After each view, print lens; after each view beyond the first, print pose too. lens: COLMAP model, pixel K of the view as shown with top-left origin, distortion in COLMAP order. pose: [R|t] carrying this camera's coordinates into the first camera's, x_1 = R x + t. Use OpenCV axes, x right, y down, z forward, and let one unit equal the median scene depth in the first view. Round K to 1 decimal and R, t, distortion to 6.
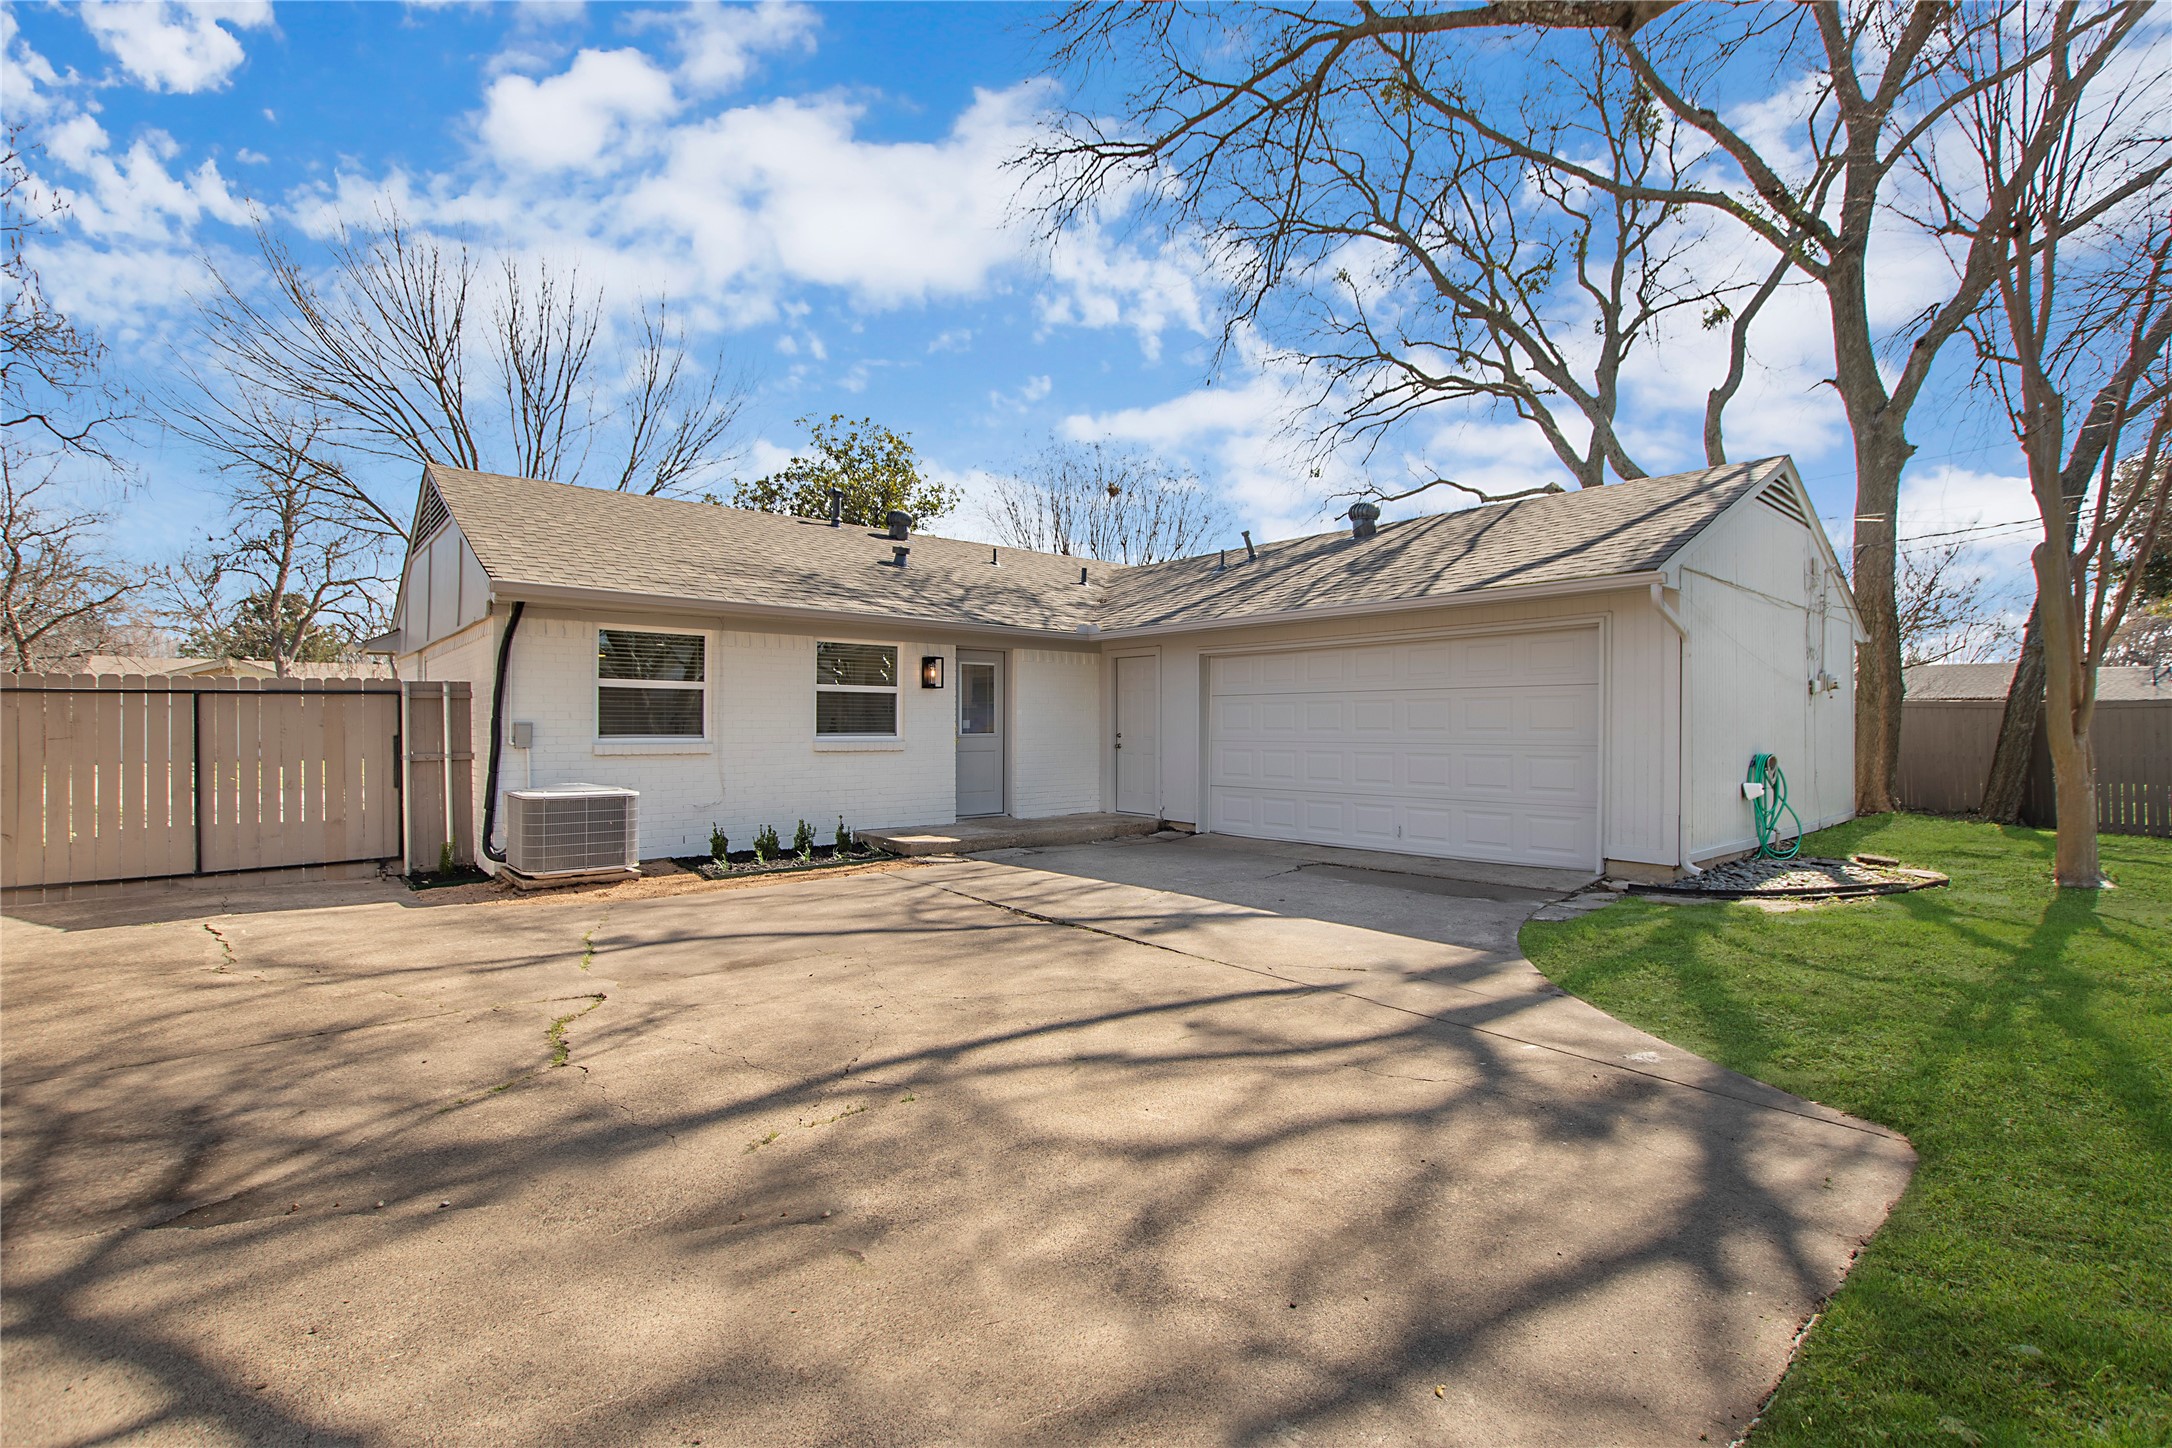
lens RADIAL K [[946.6, 0, 1086.0], [0, 946.6, 724.0], [0, 0, 1]] dist [-0.031653, 0.000386]
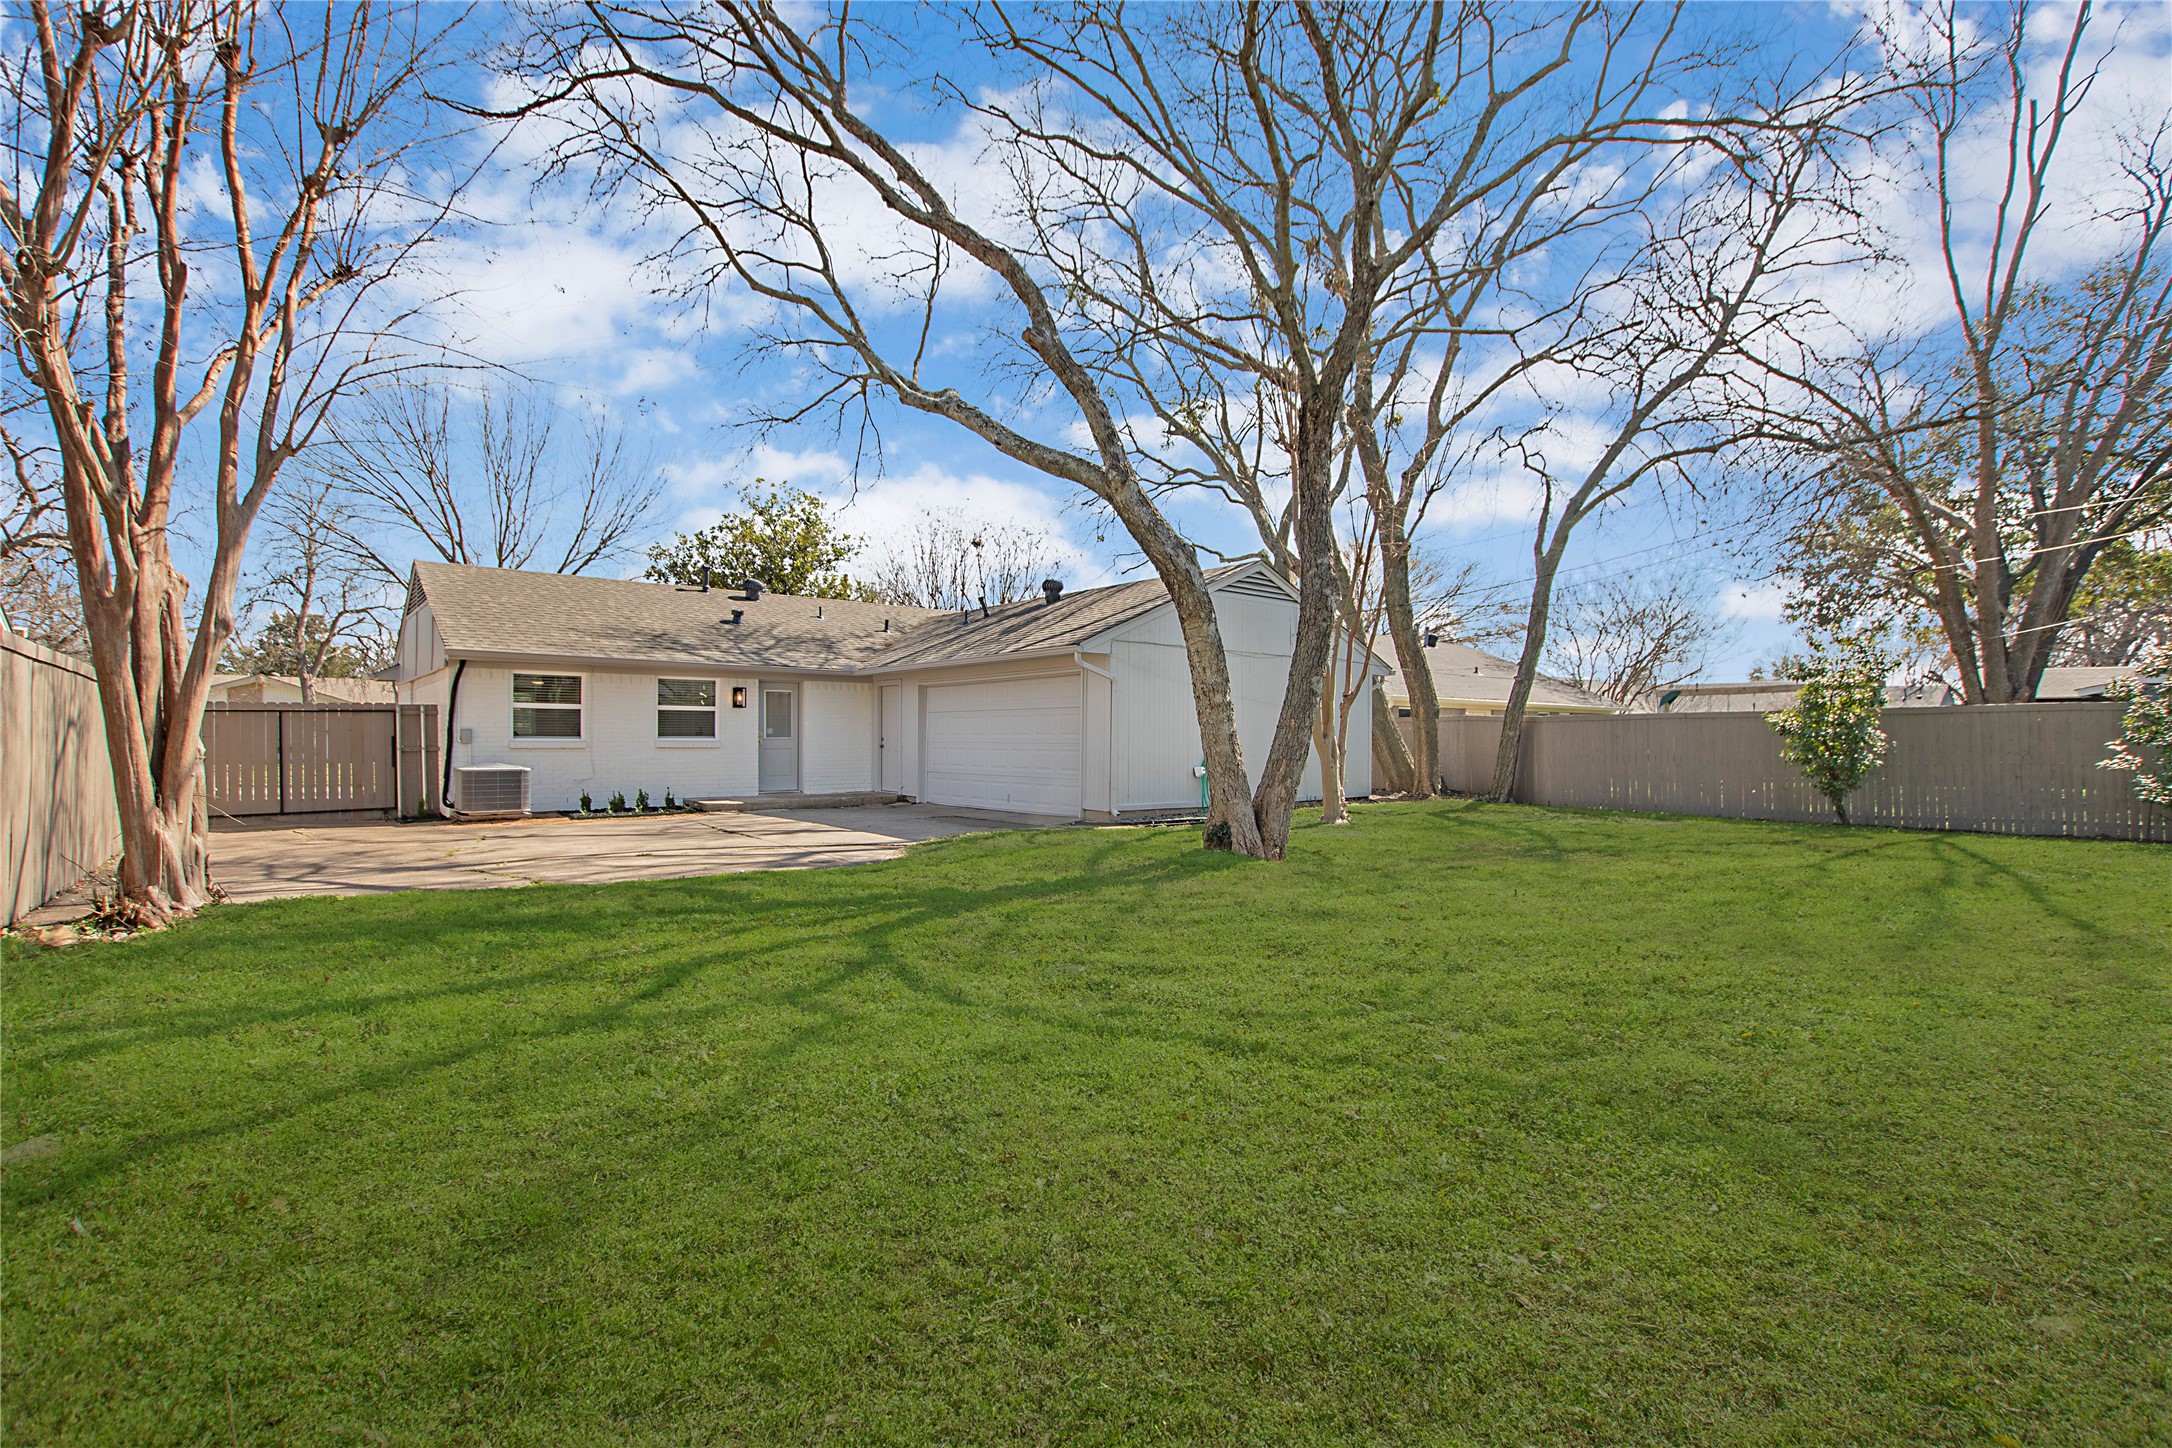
lens RADIAL K [[963.9, 0, 1098.3], [0, 963.9, 740.5], [0, 0, 1]] dist [-0.026987, 0.000420]
pose [[0.999942, 0.002188, -0.010546, 0.429896], [-0.002117, 0.999975, 0.006745, 0.004060], [0.010560, -0.006723, 0.999922, -0.548810]]
